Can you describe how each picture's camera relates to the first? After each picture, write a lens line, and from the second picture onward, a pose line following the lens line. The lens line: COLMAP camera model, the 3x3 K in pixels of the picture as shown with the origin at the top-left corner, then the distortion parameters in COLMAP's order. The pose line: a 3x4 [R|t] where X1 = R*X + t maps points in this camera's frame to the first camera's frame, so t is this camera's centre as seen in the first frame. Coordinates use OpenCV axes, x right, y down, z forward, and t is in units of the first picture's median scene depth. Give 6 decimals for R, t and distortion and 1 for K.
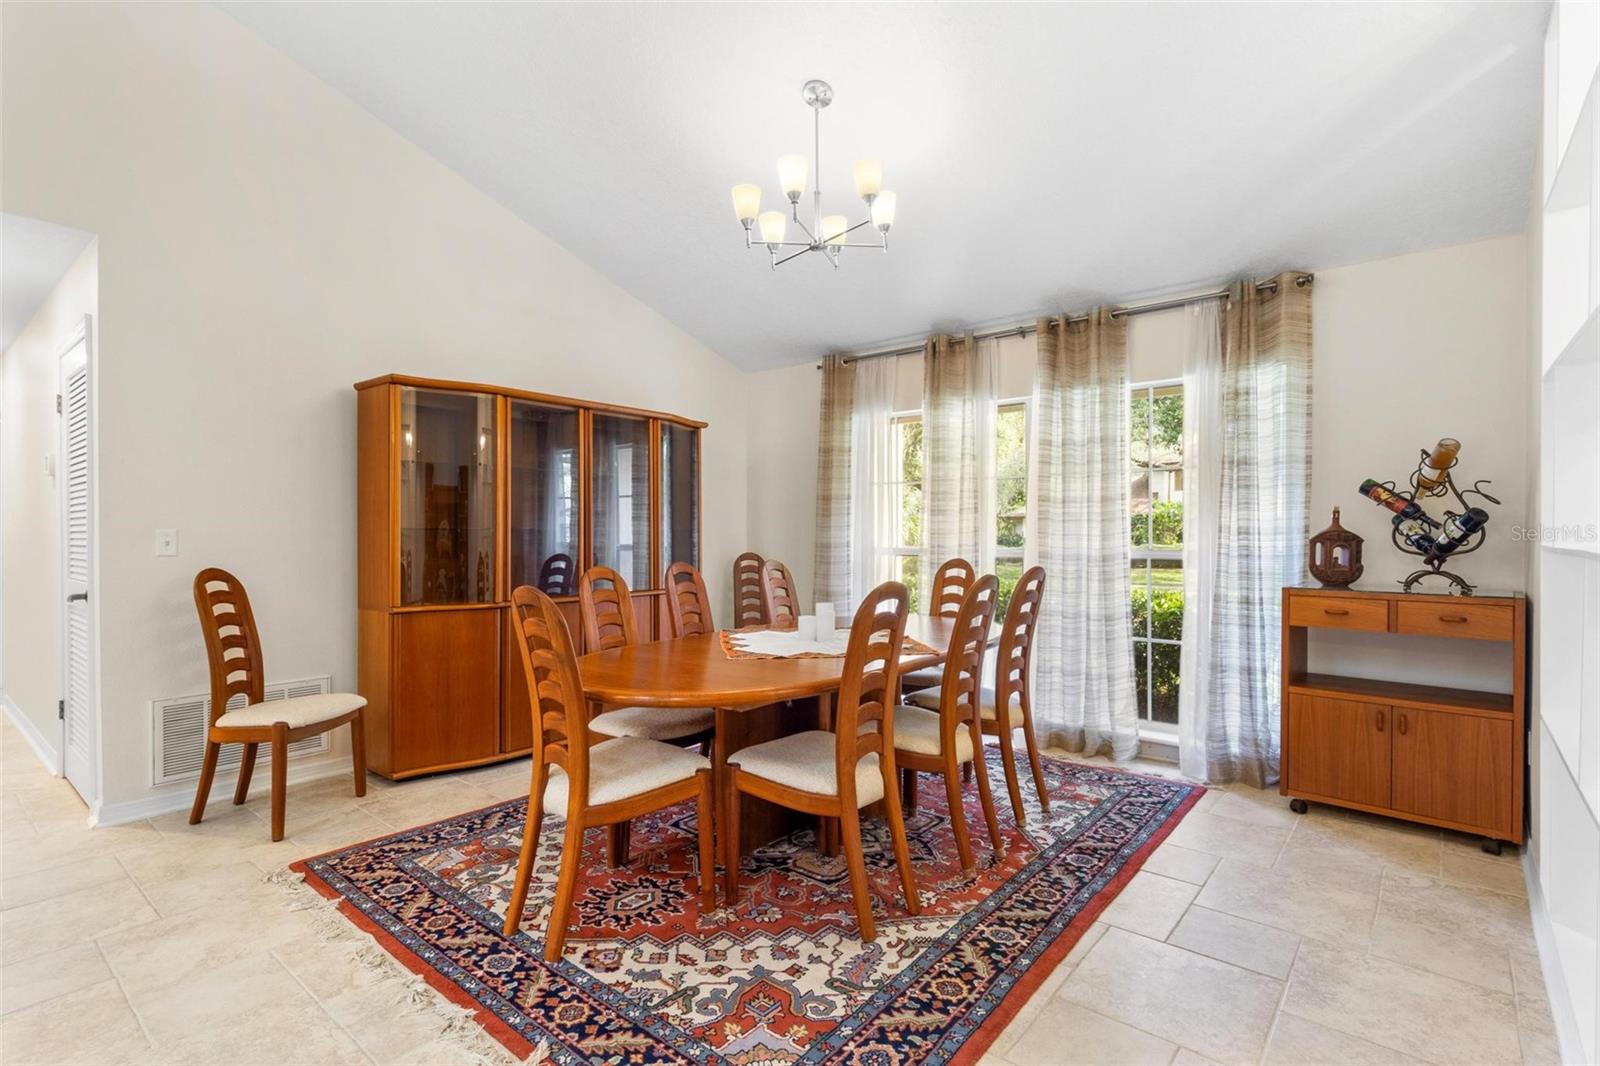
lens RADIAL K [[771.5, 0, 803.5], [0, 771.5, 540.3], [0, 0, 1]] dist [0.009385, 0.000395]
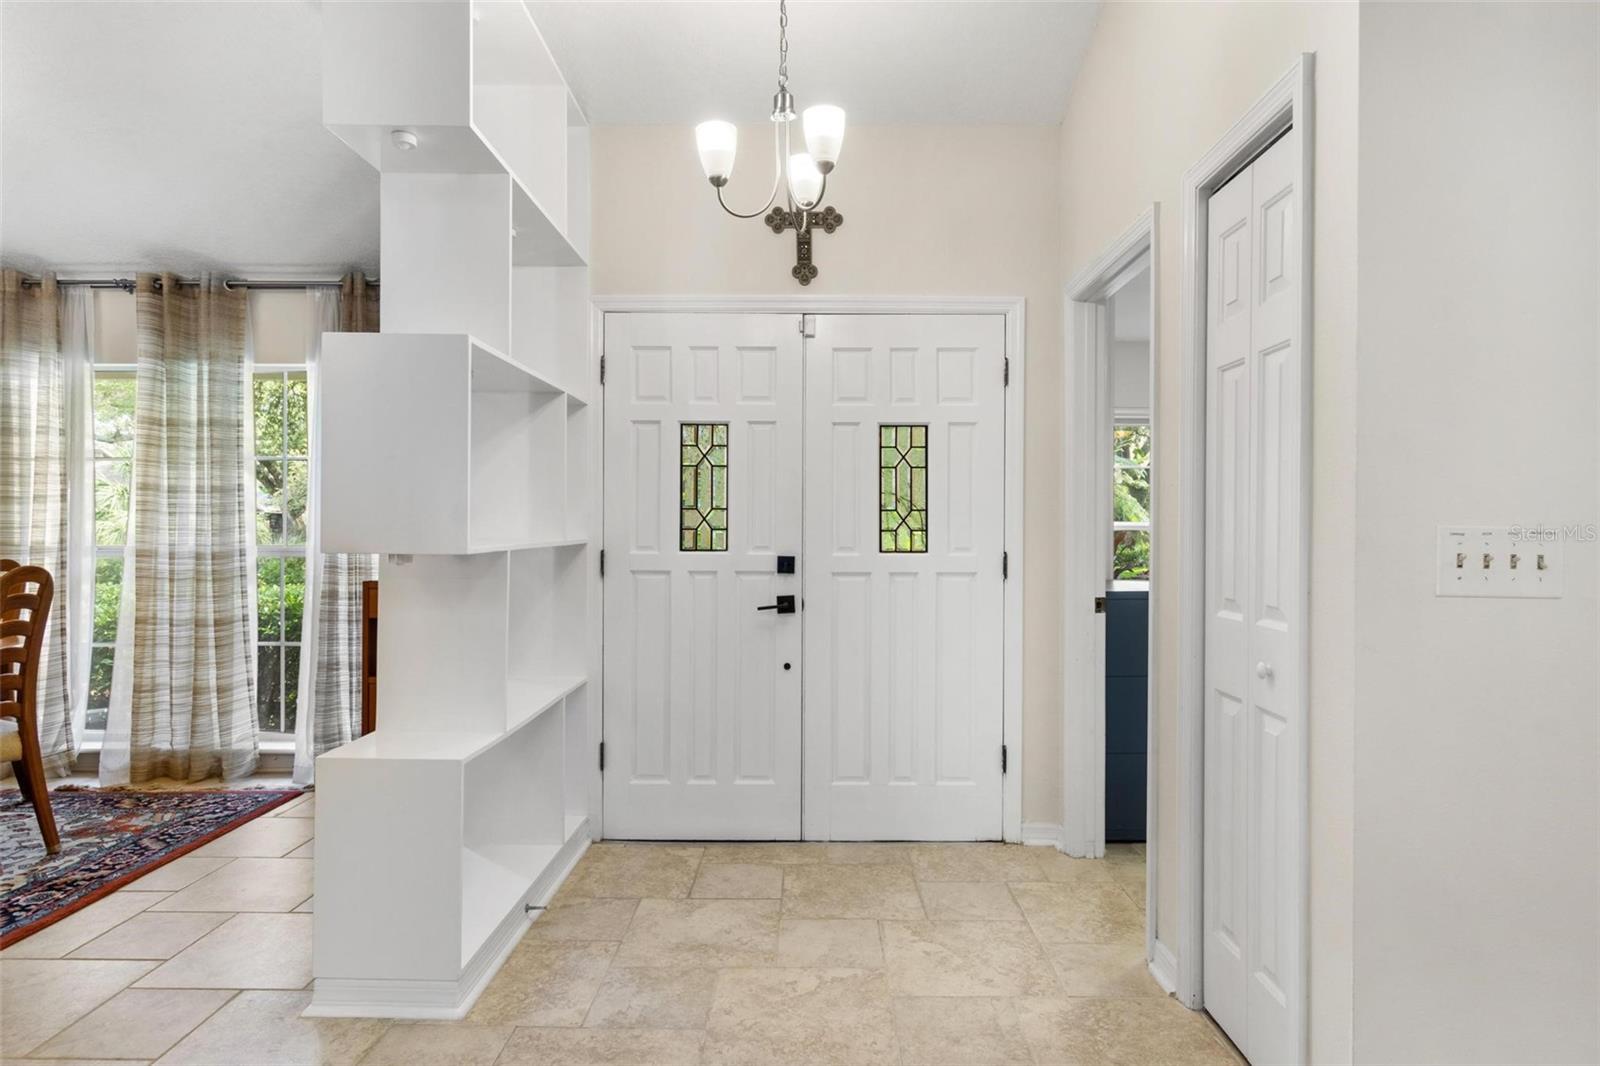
lens RADIAL K [[895.4, 0, 793.7], [0, 895.4, 534.8], [0, 0, 1]] dist [0.006185, -0.000568]
pose [[0.773112, -0.000917, 0.634268, 0.299130], [0.004207, 0.999984, -0.003682, 0.006859], [-0.634255, 0.005515, 0.773104, -0.269088]]
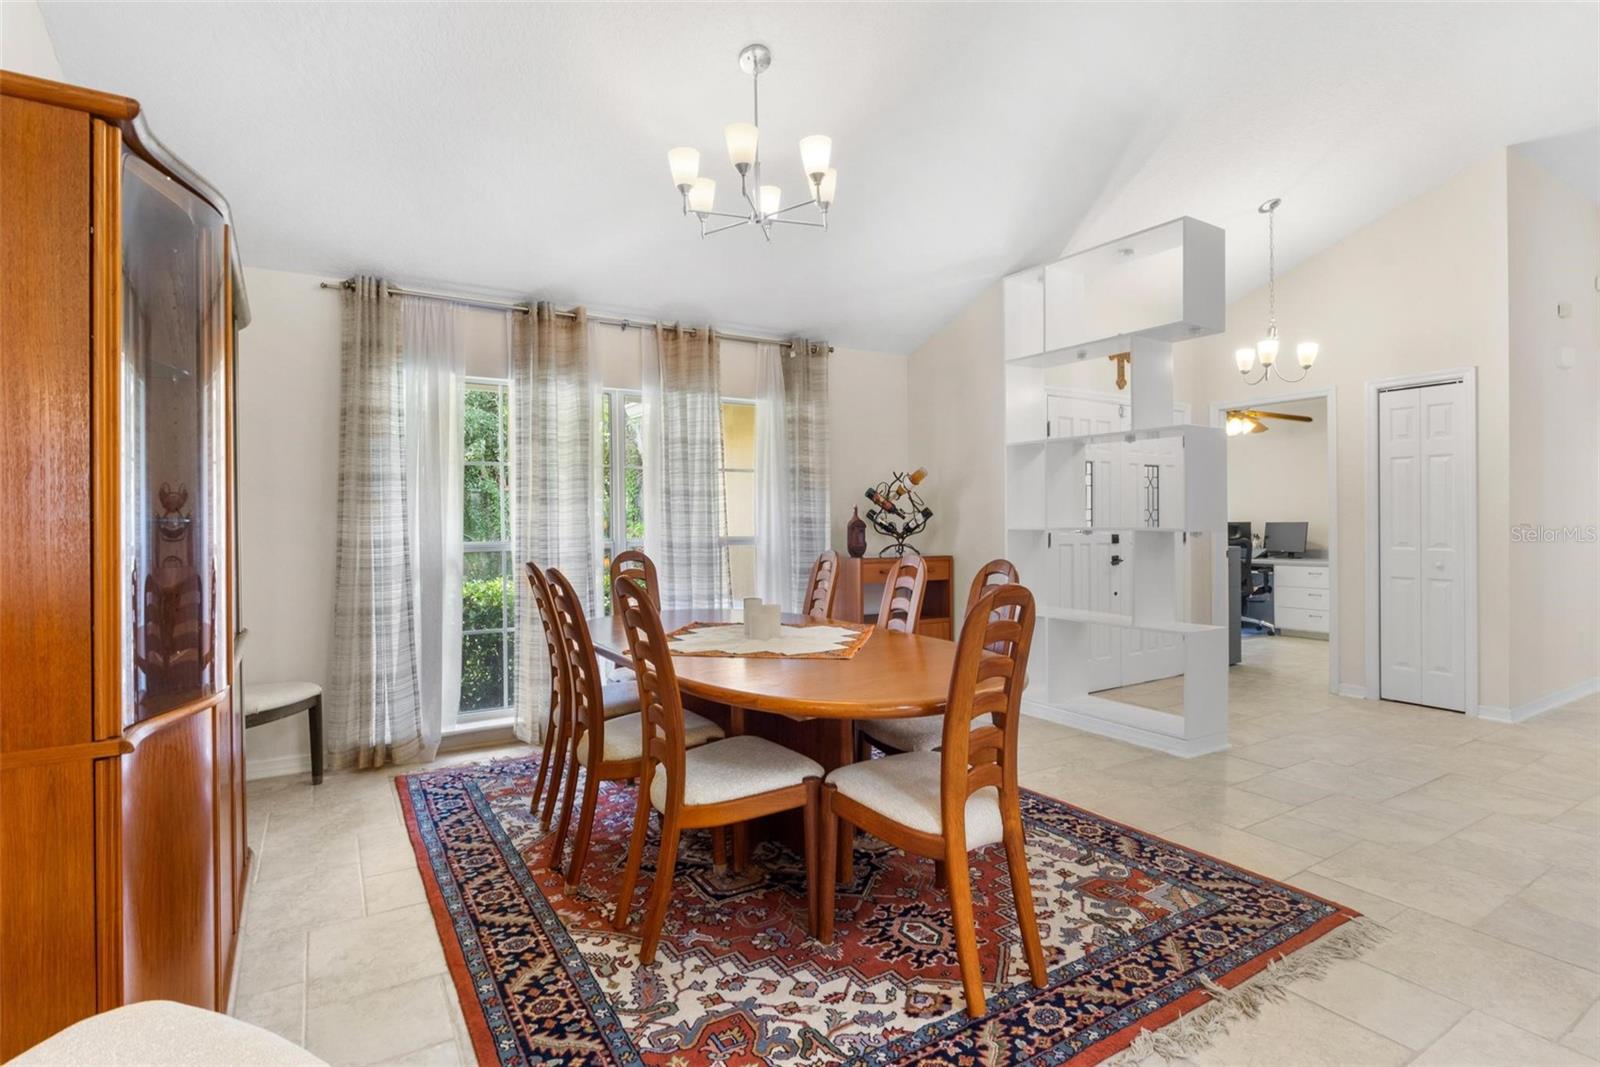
lens RADIAL K [[786.6, 0, 801.7], [0, 786.6, 521.3], [0, 0, 1]] dist [-0.004337, 0.000445]
pose [[0.314048, -0.003204, 0.949402, -0.834857], [0.018539, 0.999824, -0.002758, -0.008114], [-0.949226, 0.018467, 0.314053, 0.620160]]
